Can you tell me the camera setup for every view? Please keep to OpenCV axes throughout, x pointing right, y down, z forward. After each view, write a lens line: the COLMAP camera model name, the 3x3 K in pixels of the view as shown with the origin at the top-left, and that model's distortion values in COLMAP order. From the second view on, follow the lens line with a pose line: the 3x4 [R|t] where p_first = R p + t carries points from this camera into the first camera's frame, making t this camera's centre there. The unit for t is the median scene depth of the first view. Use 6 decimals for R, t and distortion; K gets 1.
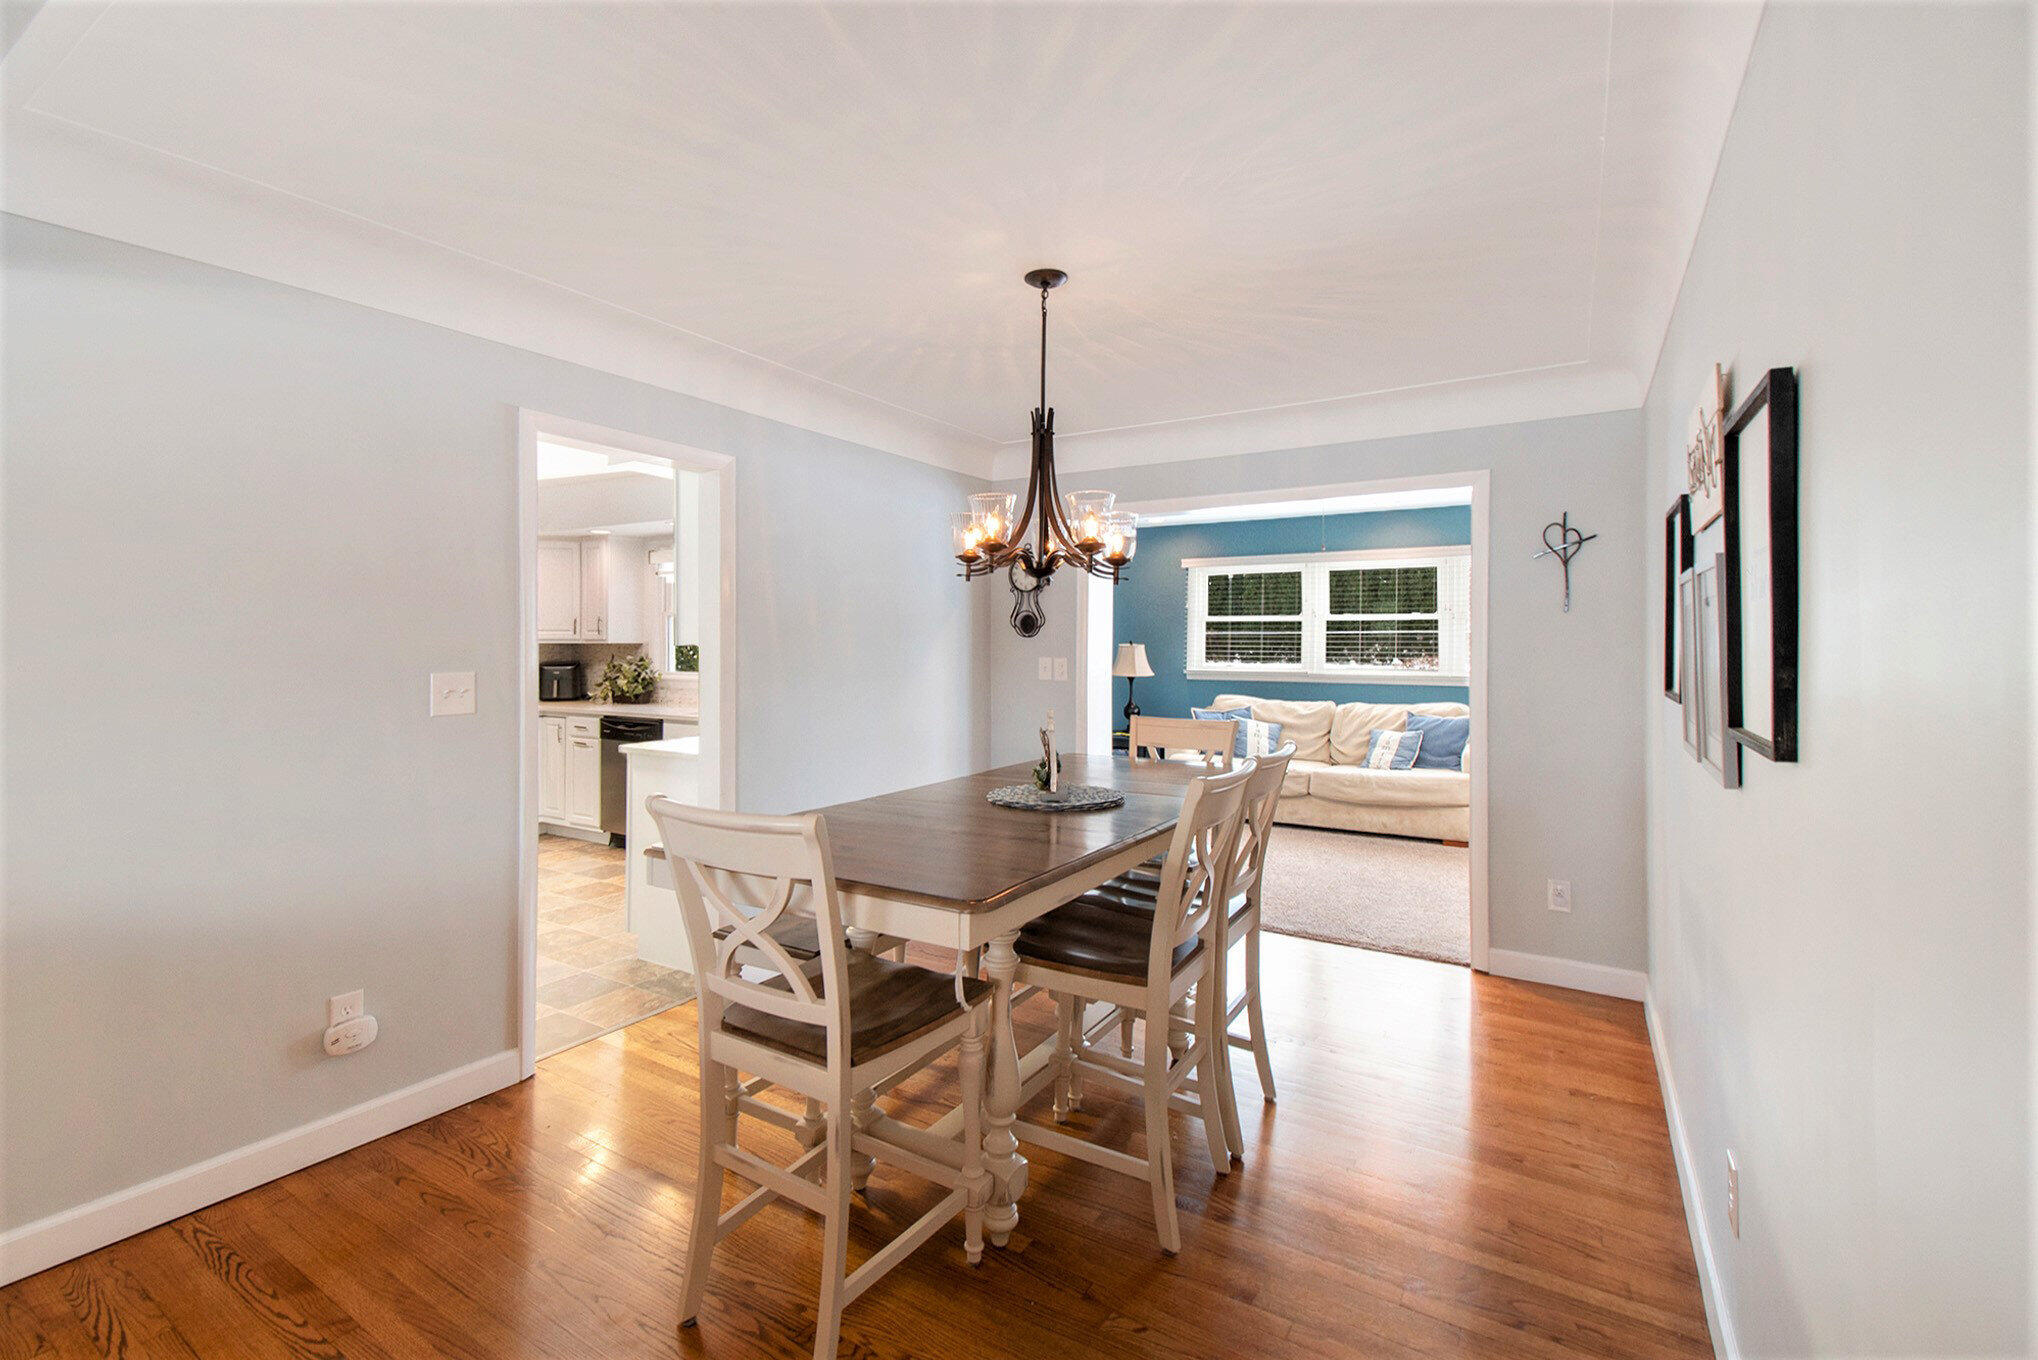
lens RADIAL K [[936.0, 0, 1020.1], [0, 936.0, 673.4], [0, 0, 1]] dist [0.039269, -0.002443]
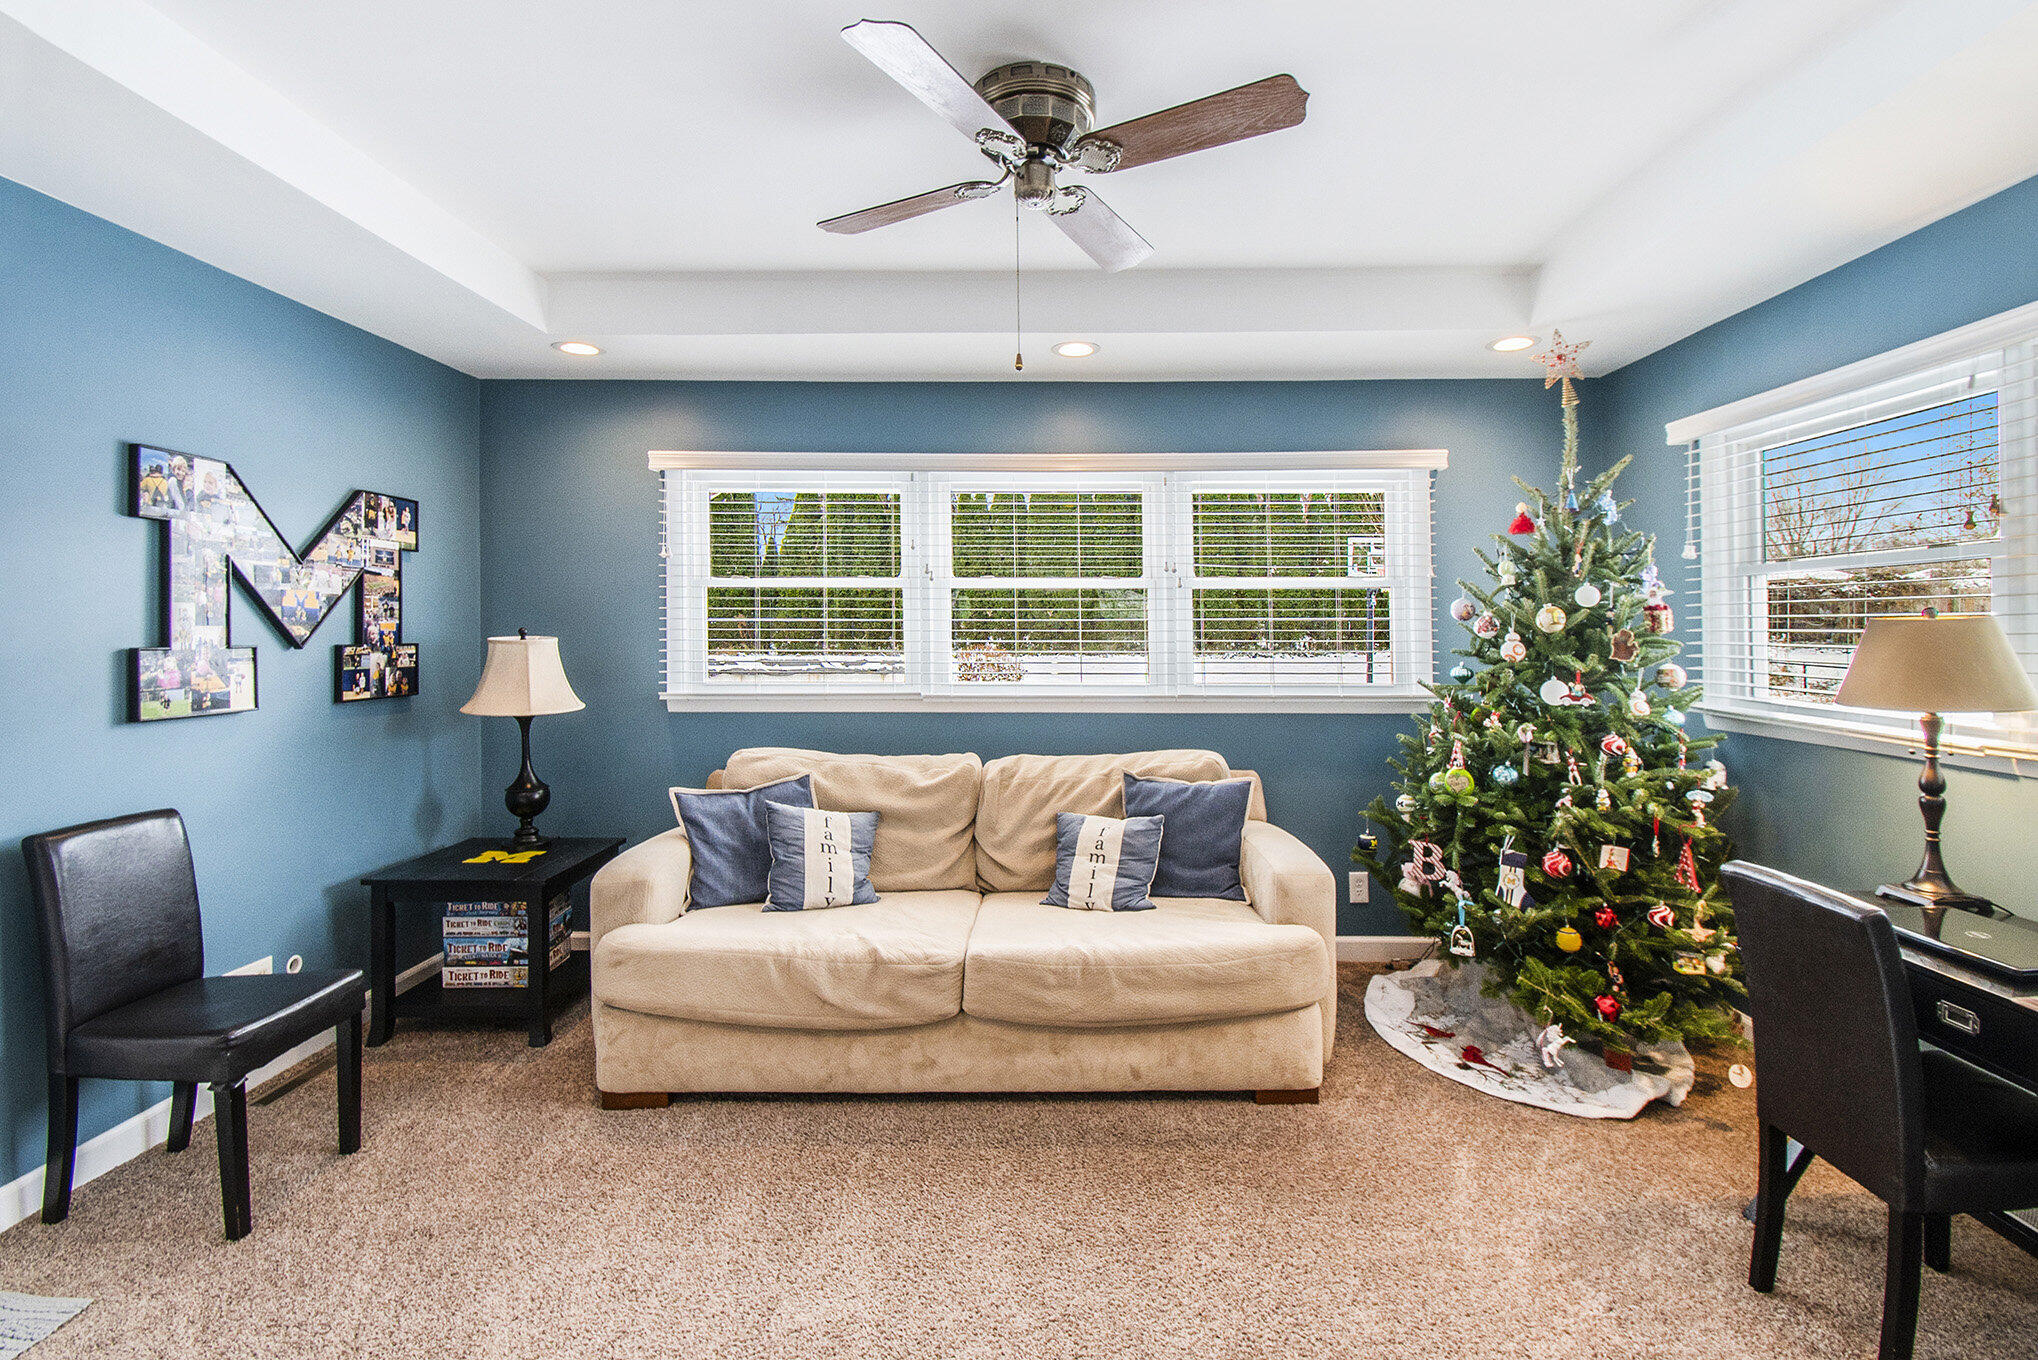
lens RADIAL K [[936.0, 0, 1043.7], [0, 936.0, 629.2], [0, 0, 1]] dist [0.039269, -0.002443]
pose [[0.871576, -0.011168, 0.490134, 0.126083], [0.017422, 0.999815, -0.008198, -0.030811], [-0.489951, 0.015685, 0.871609, 0.562627]]
